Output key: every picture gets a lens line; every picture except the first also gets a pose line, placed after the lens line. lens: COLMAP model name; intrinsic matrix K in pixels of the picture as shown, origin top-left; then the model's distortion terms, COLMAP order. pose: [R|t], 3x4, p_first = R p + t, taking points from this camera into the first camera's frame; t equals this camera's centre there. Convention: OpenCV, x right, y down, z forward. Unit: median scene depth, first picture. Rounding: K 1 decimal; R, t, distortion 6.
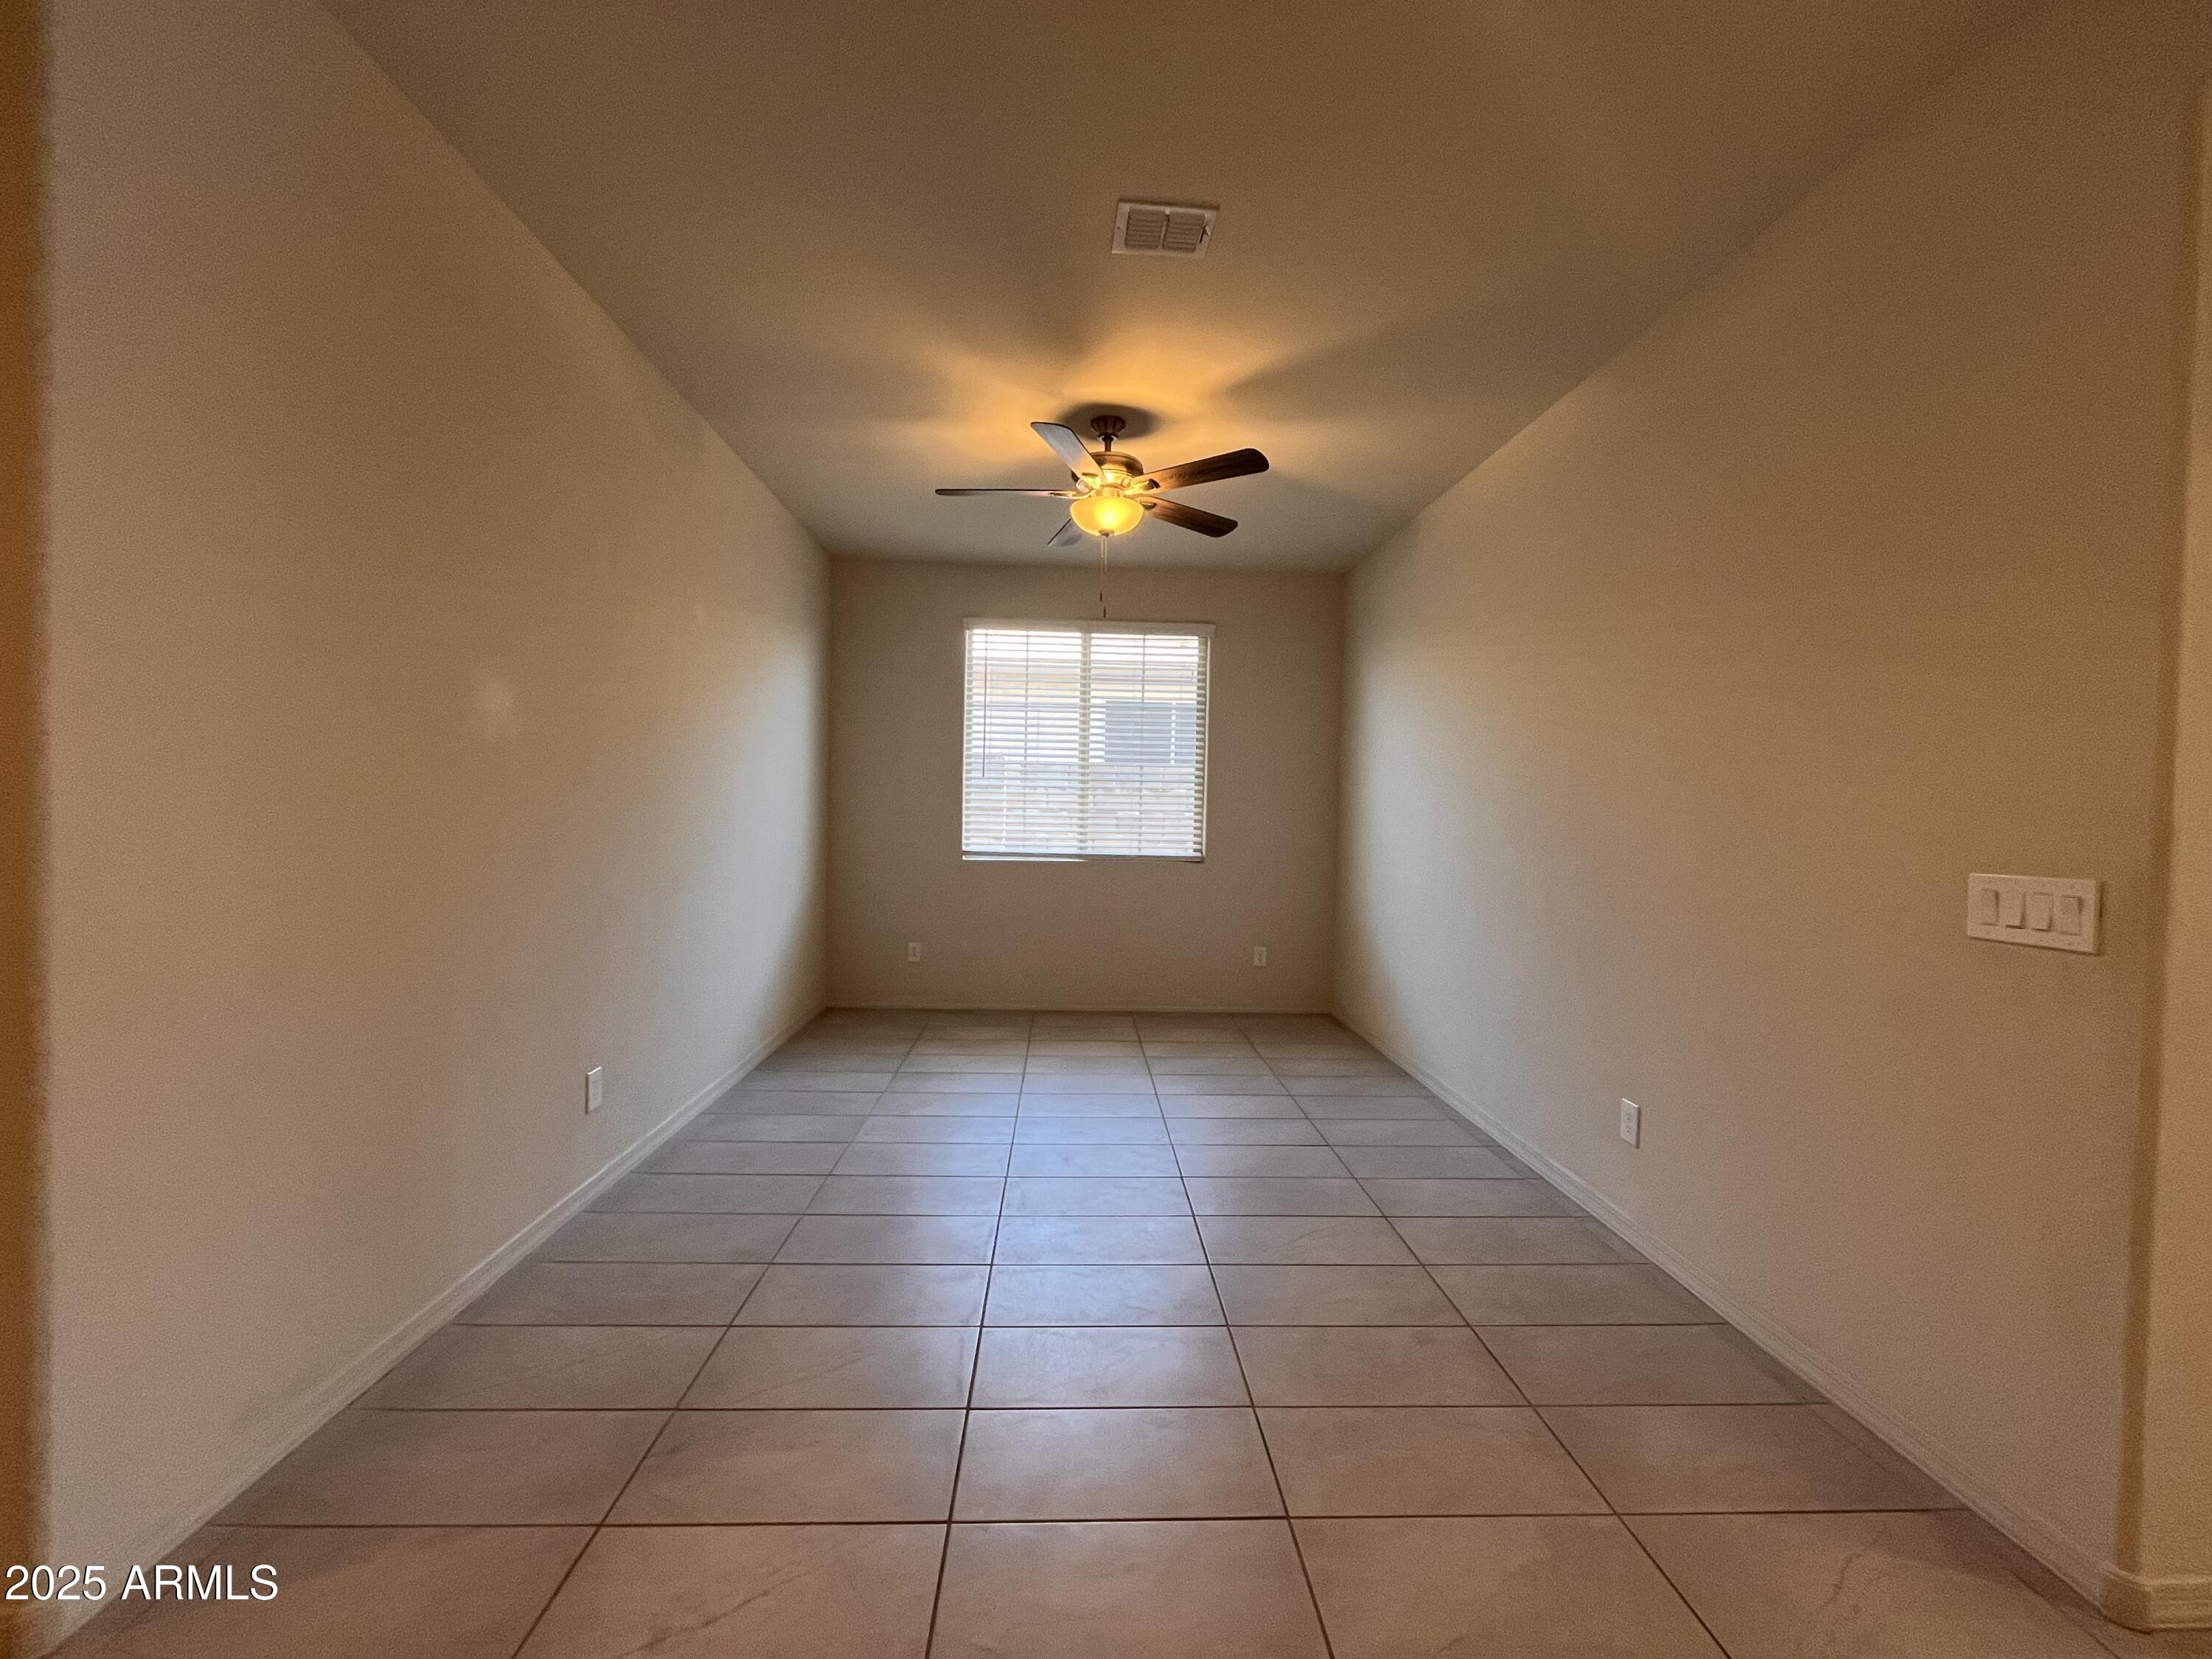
lens RADIAL K [[910.8, 0, 1102.3], [0, 910.8, 836.4], [0, 0, 1]] dist [-0.001099, 0.000221]
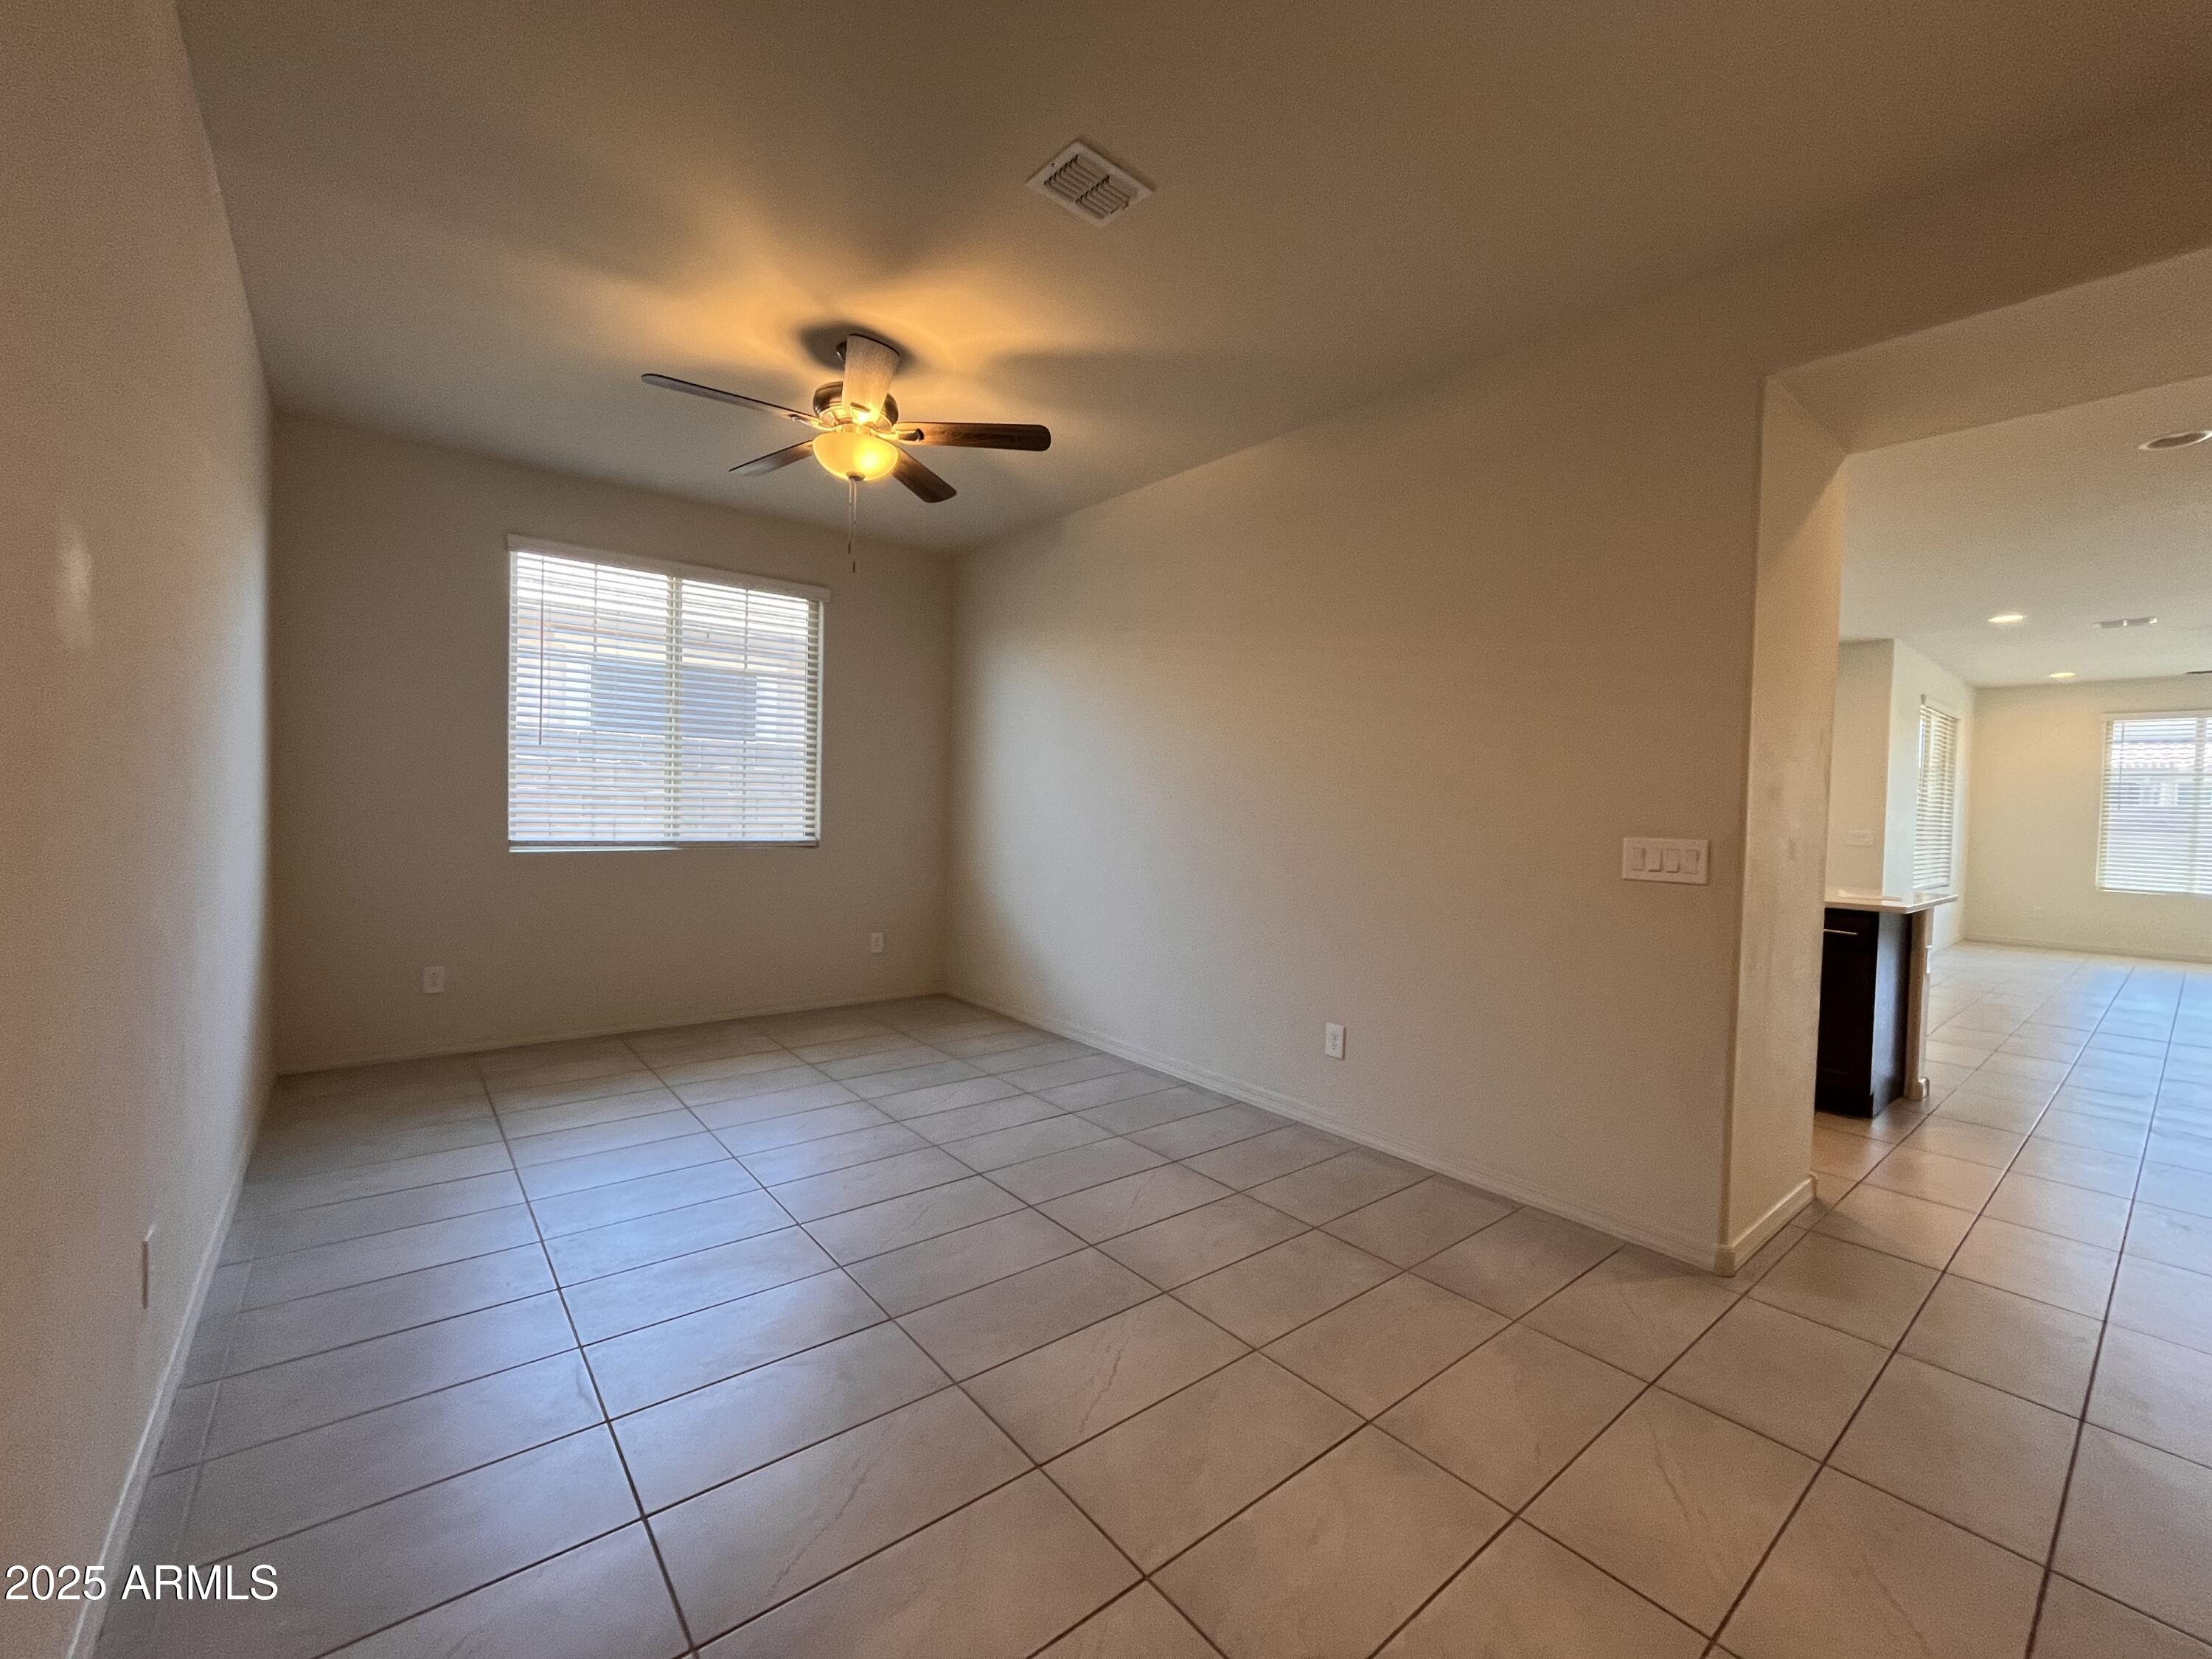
lens RADIAL K [[910.8, 0, 1114.4], [0, 910.8, 836.9], [0, 0, 1]] dist [-0.001099, 0.000221]
pose [[0.801593, -0.023436, 0.597410, -0.255326], [0.009228, 0.999597, 0.026831, -0.004116], [-0.597799, -0.015995, 0.801487, 0.105108]]
